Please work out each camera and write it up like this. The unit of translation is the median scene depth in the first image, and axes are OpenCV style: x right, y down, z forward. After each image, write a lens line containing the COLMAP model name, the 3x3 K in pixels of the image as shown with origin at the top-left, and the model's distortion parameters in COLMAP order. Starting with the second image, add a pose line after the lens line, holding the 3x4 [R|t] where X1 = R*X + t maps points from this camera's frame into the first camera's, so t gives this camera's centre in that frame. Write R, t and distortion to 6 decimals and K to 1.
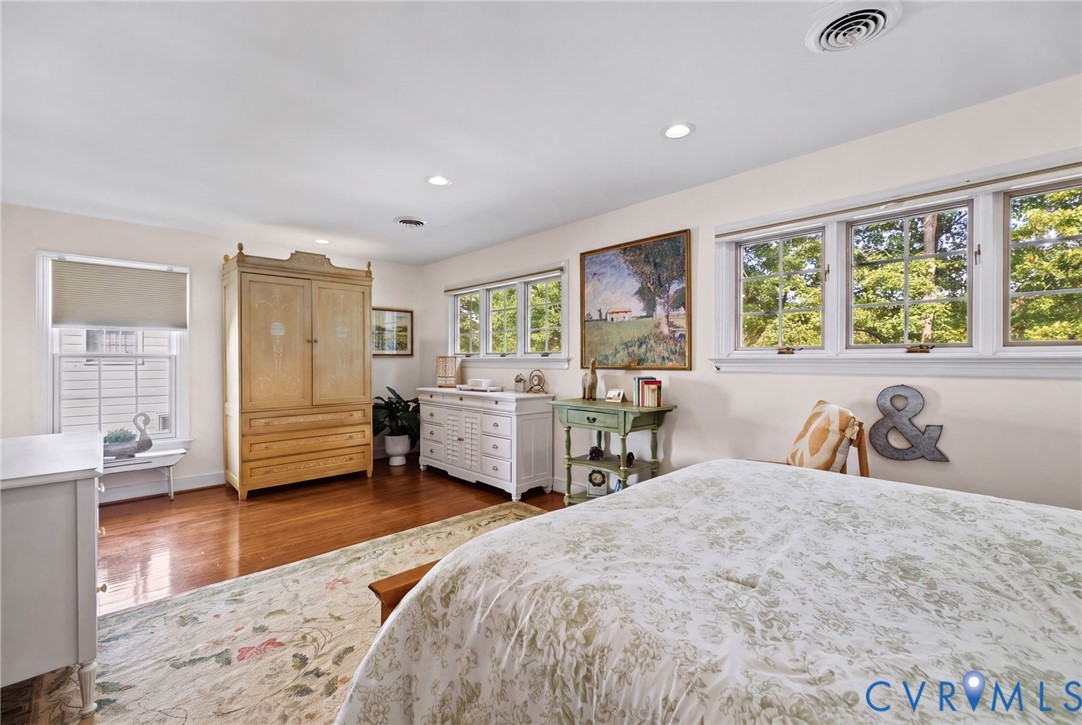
lens RADIAL K [[463.1, 0, 546.9], [0, 463.1, 360.2], [0, 0, 1]] dist [-0.000031, -0.000837]
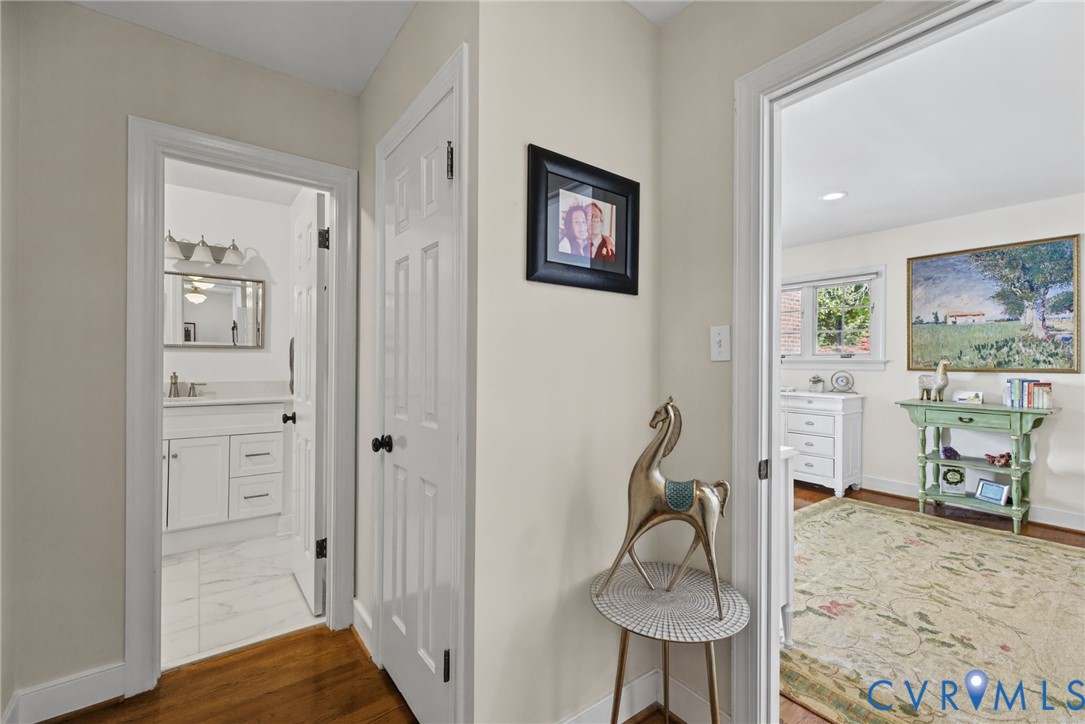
lens RADIAL K [[464.4, 0, 548.4], [0, 464.4, 359.7], [0, 0, 1]] dist [-0.000031, -0.000837]
pose [[0.991496, 0.006967, -0.129950, -0.652588], [-0.007290, 0.999971, -0.002015, 0.002654], [0.129932, 0.002945, 0.991518, -0.140725]]
